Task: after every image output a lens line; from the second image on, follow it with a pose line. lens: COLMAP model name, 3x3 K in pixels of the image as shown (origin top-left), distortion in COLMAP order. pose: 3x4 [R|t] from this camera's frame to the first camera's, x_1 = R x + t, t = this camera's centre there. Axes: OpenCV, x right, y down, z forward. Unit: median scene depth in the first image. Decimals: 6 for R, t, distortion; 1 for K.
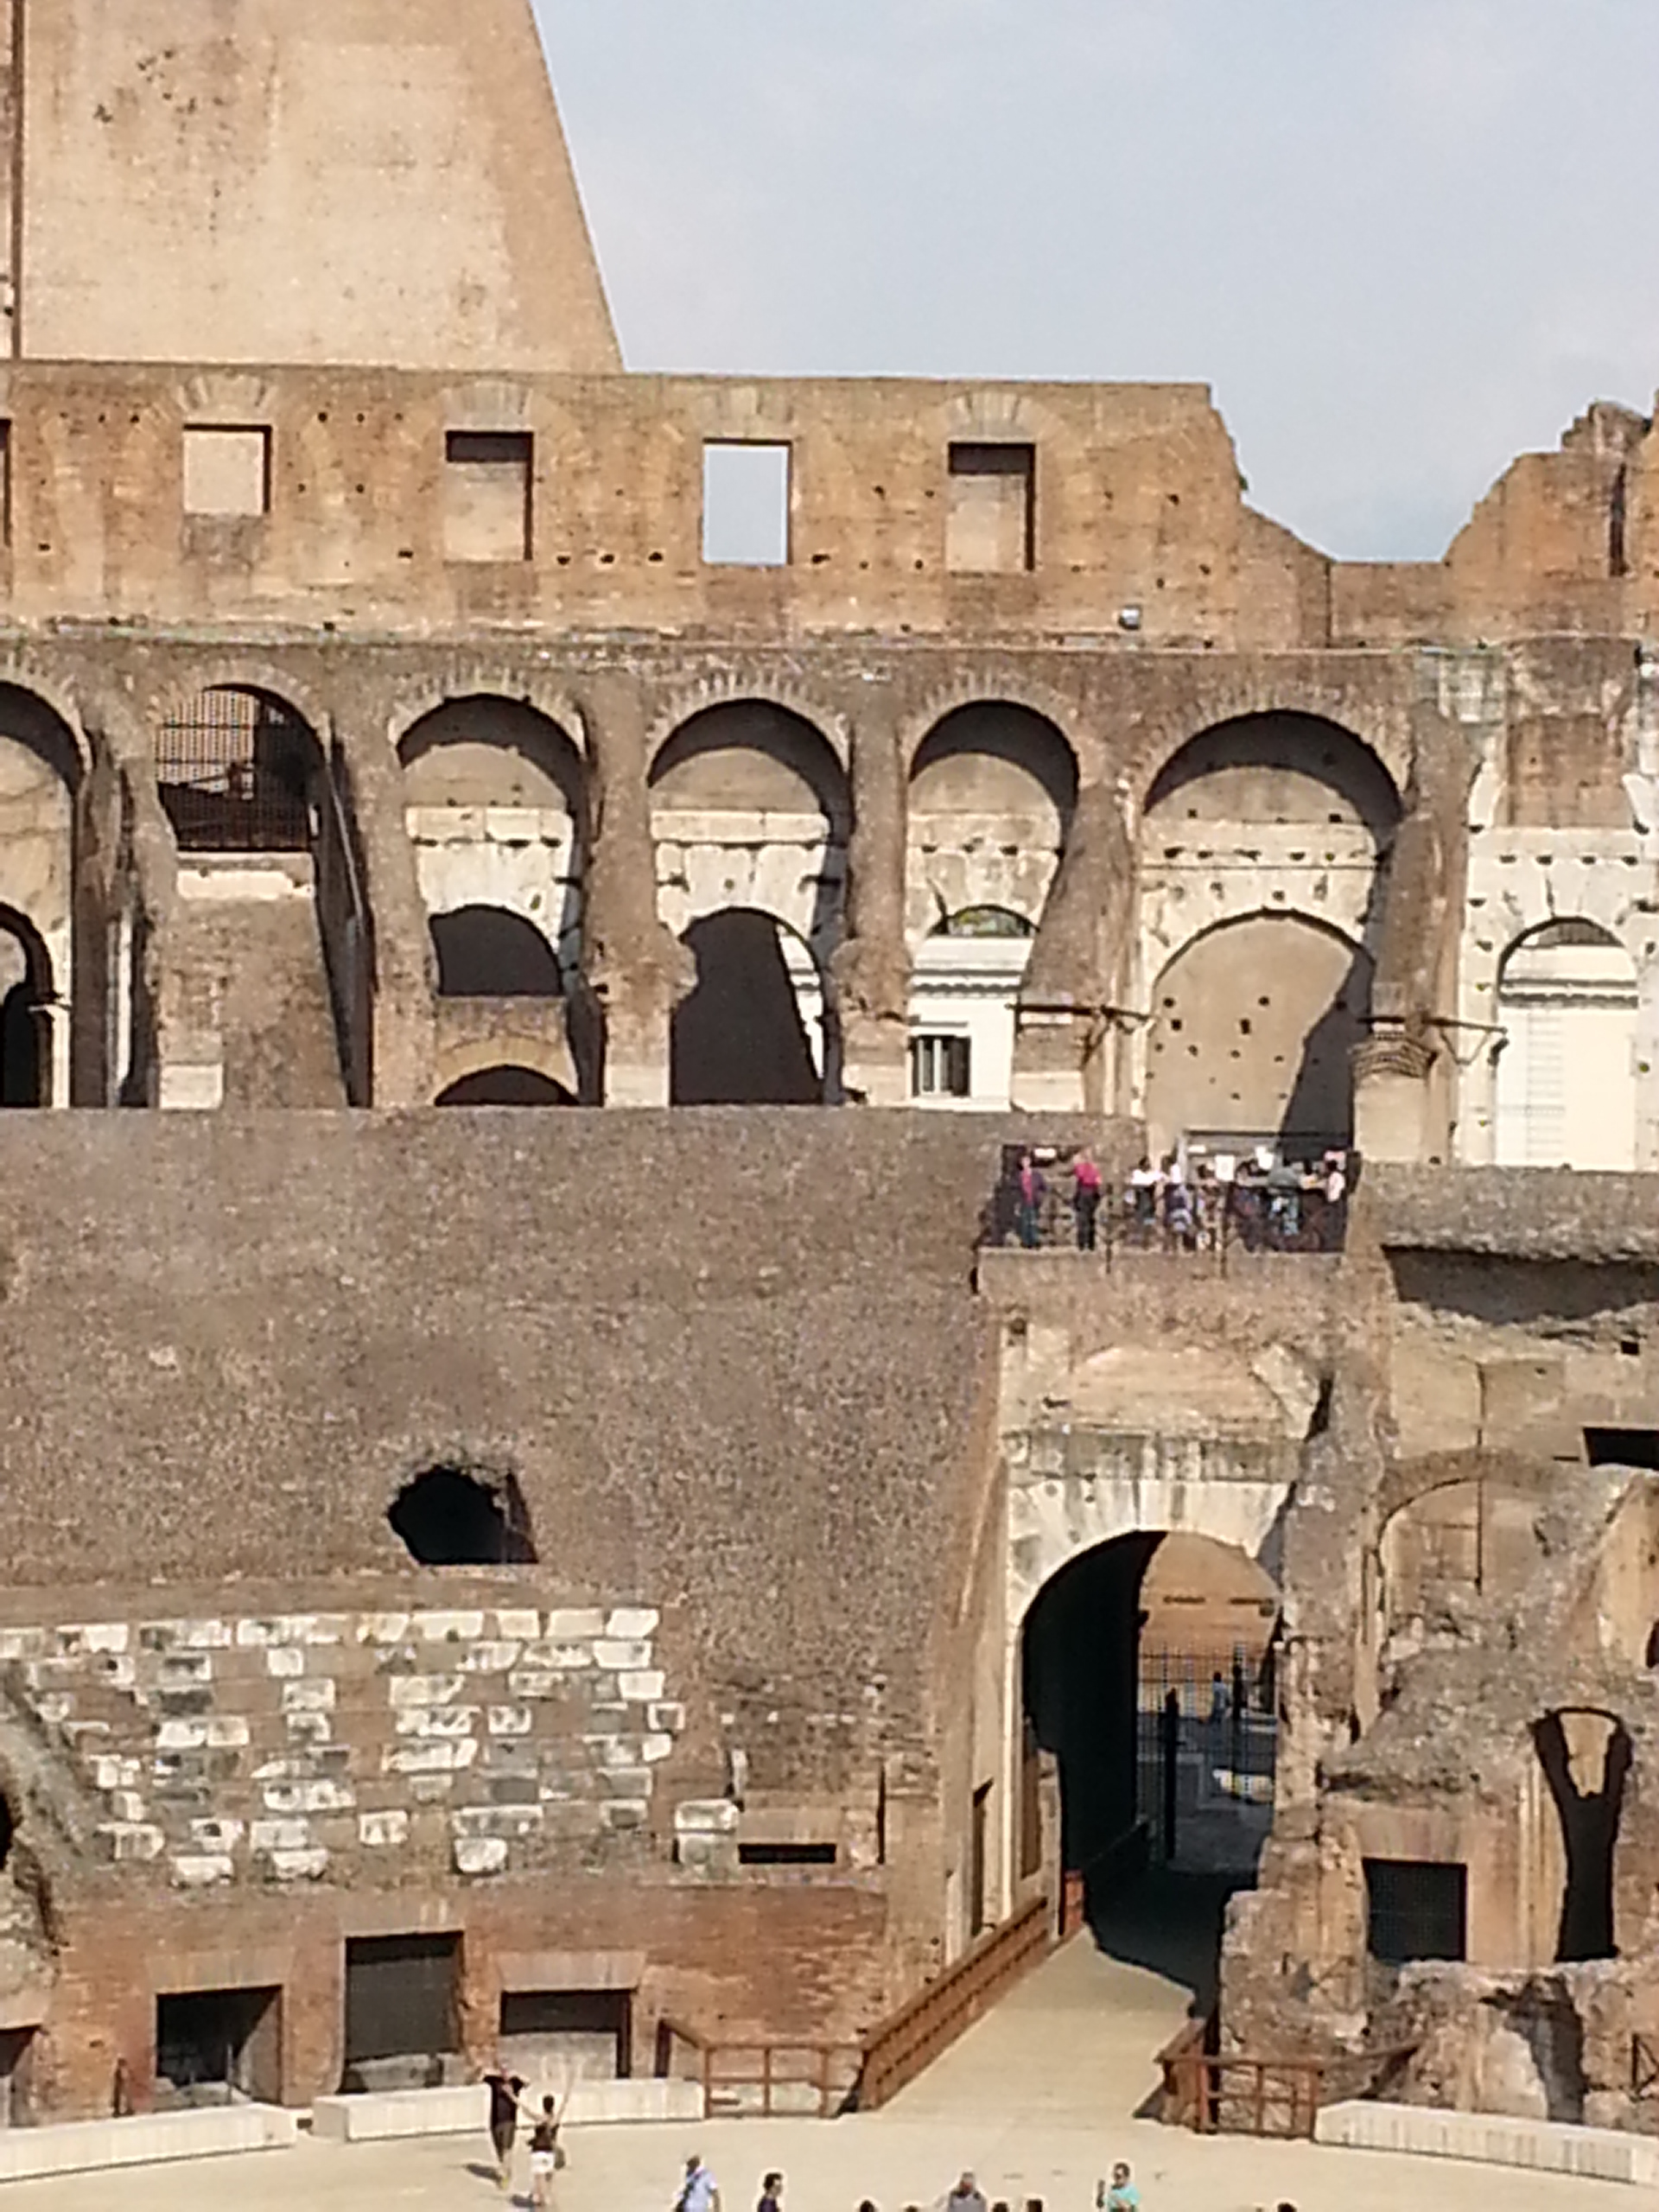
lens RADIAL K [[7148.7, 0, 677.6], [0, 7148.7, 1044.1], [0, 0, 1]] dist [0.019606, 1.261386]
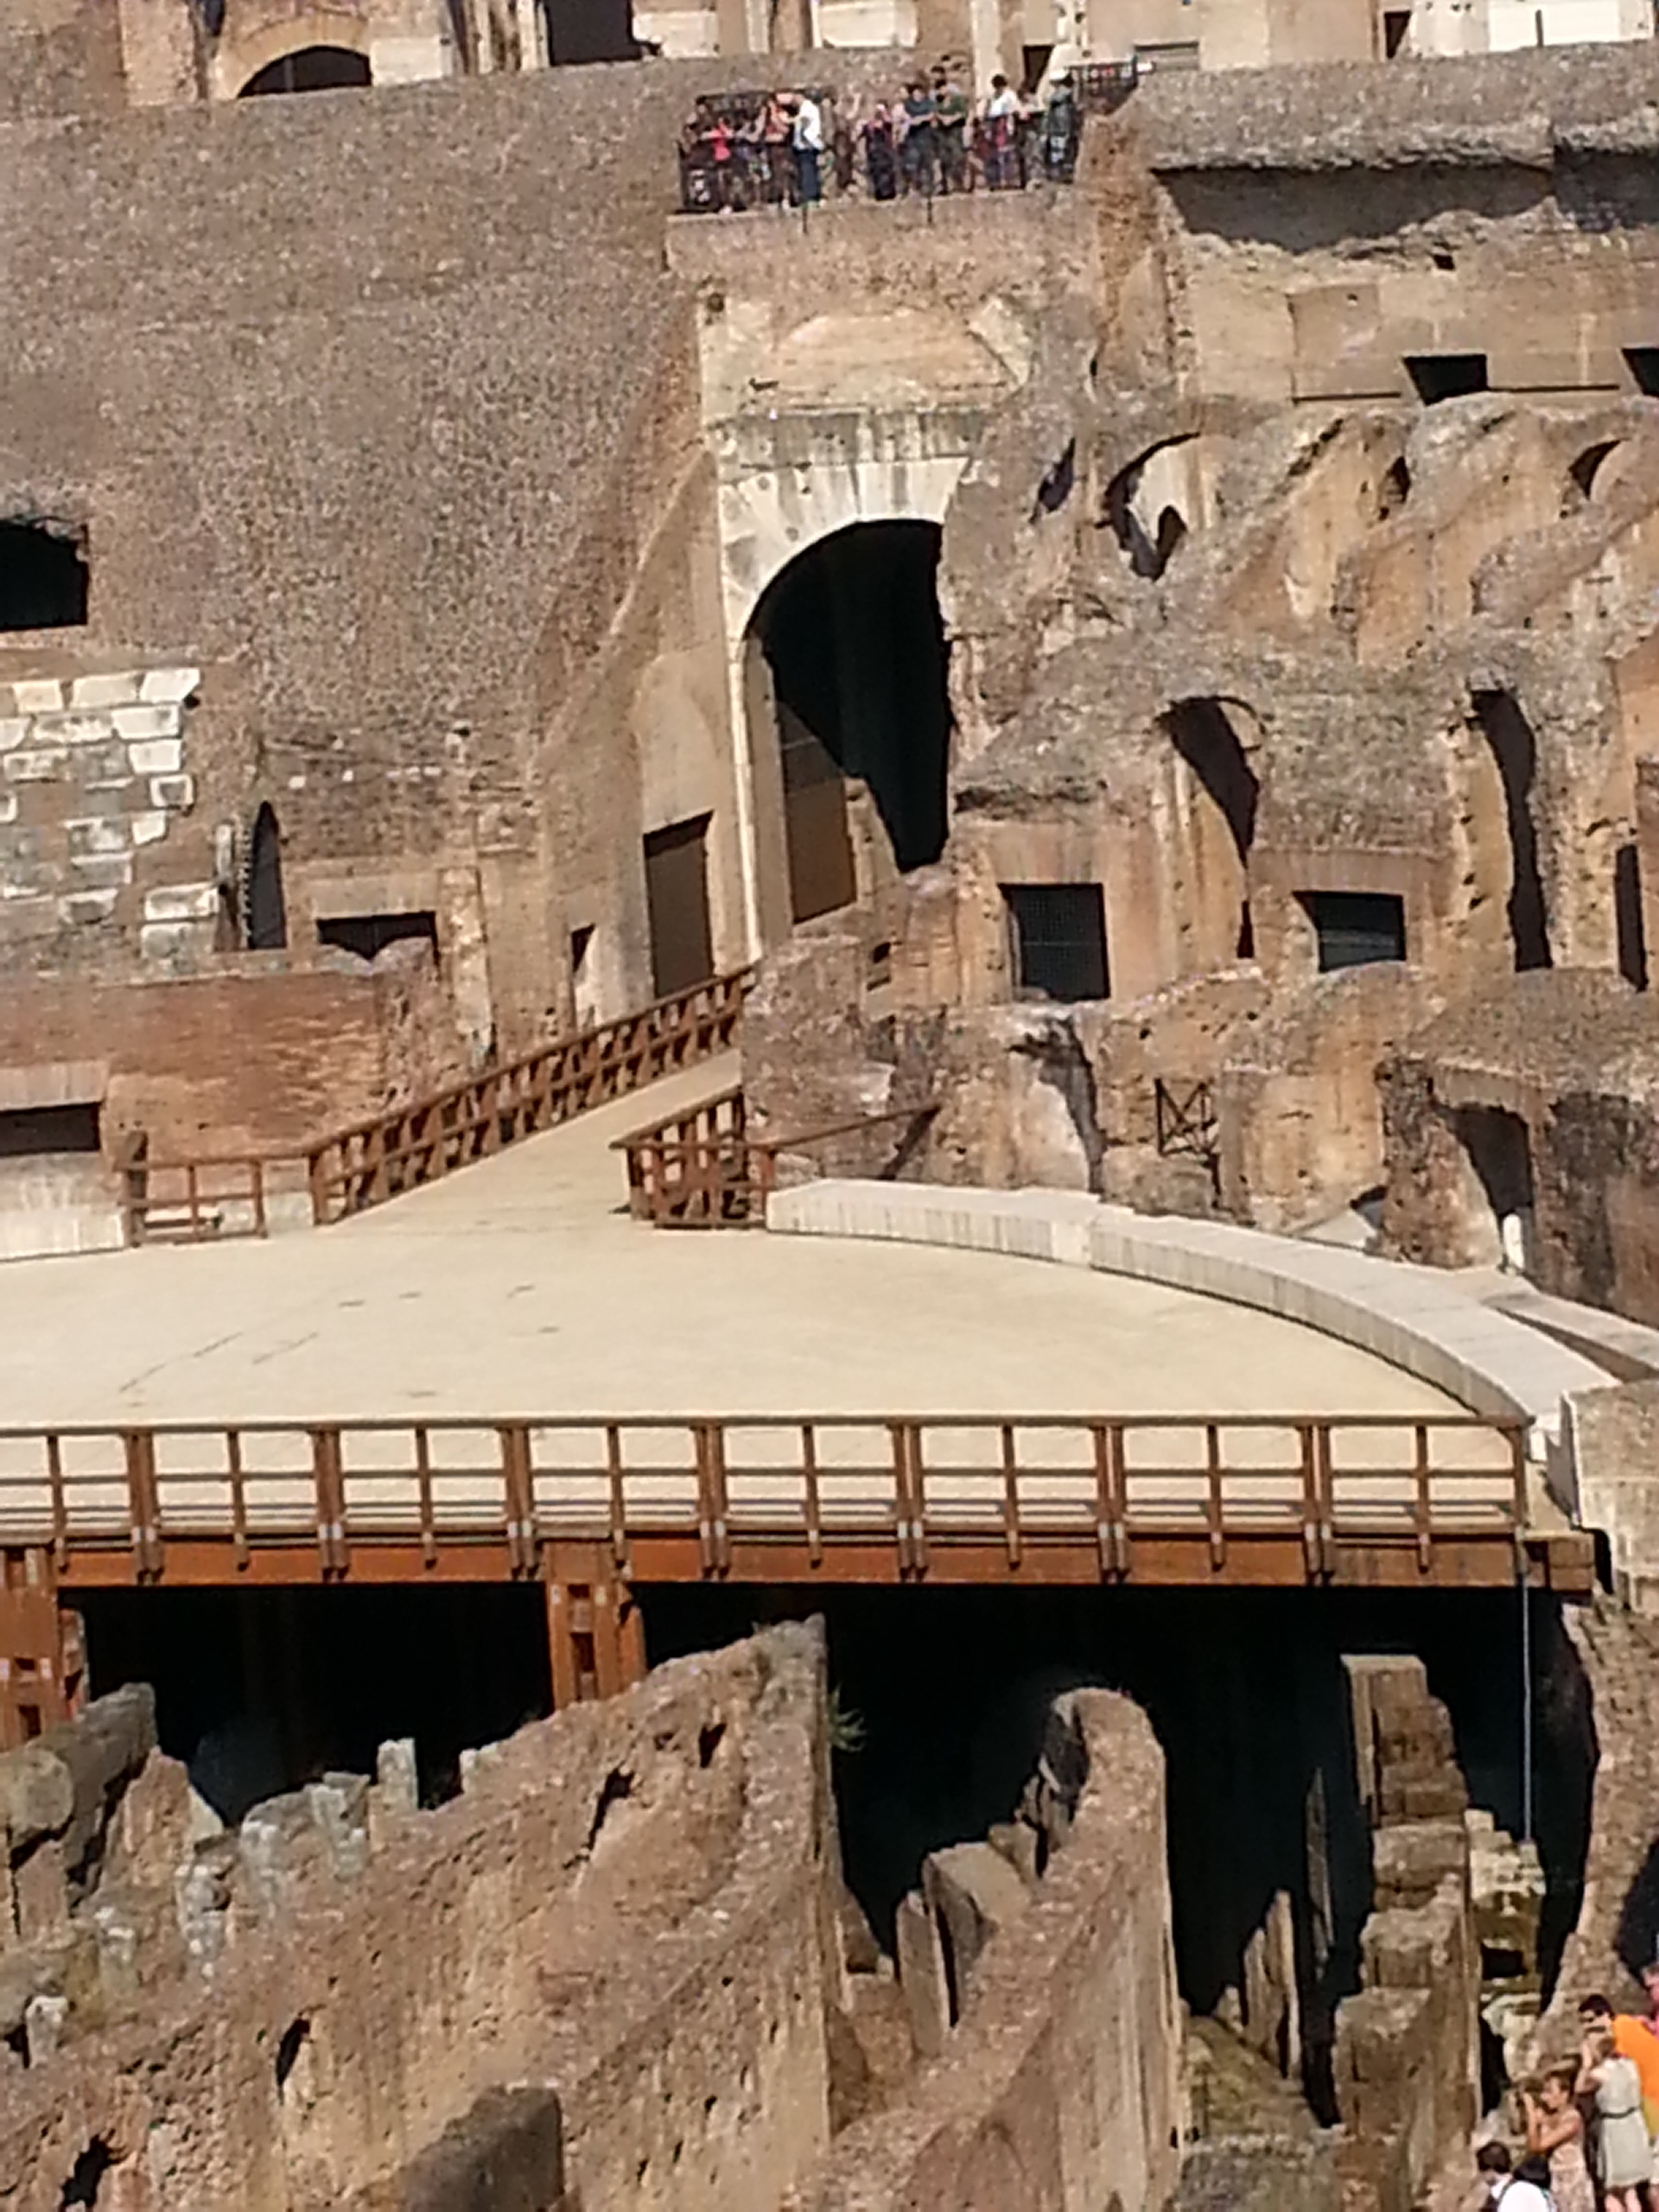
lens RADIAL K [[7148.7, 0, 677.6], [0, 7148.7, 1044.1], [0, 0, 1]] dist [0.019606, 1.261386]
pose [[0.978148, -0.068707, -0.196231, 0.224905], [0.096597, 0.985948, 0.136290, 0.009702], [0.184109, -0.152267, 0.971040, 0.137607]]
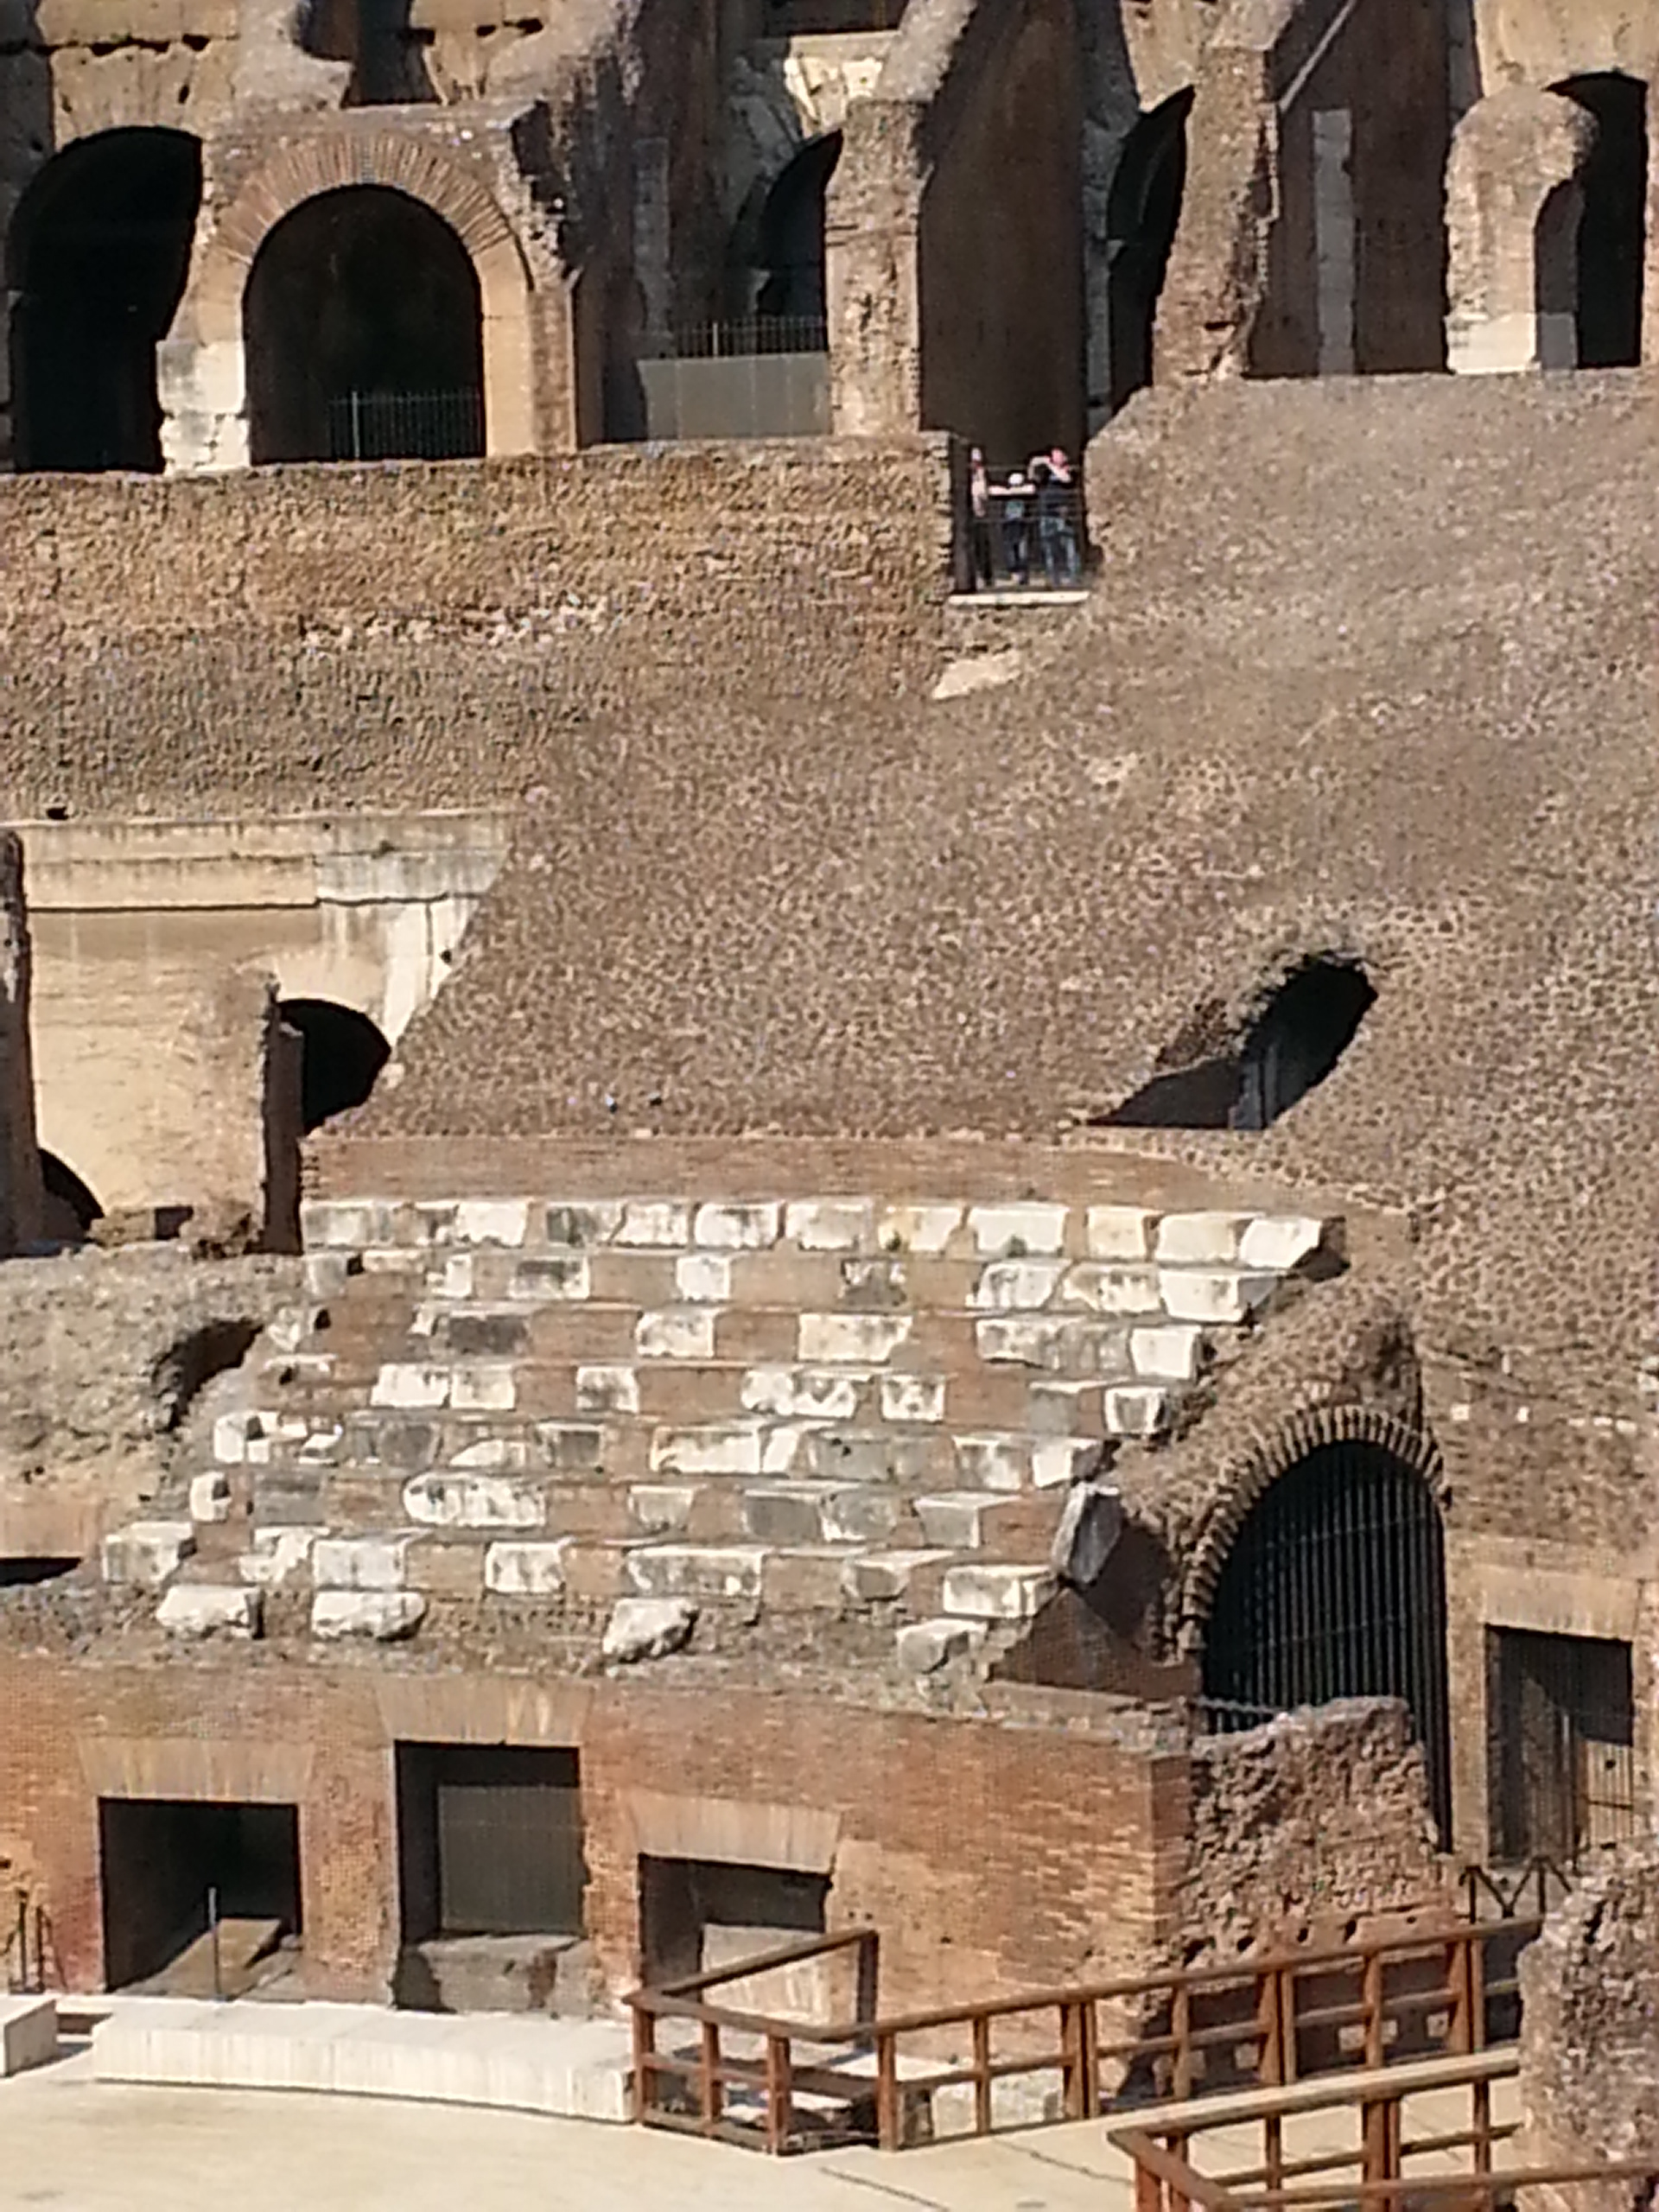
lens RADIAL K [[7148.7, 0, 677.6], [0, 7148.7, 1044.1], [0, 0, 1]] dist [0.019606, 1.261386]
pose [[0.631575, 0.032209, -0.774646, 0.413673], [0.049511, 0.995422, 0.081755, 0.013998], [0.773733, -0.089988, 0.627088, 0.586542]]
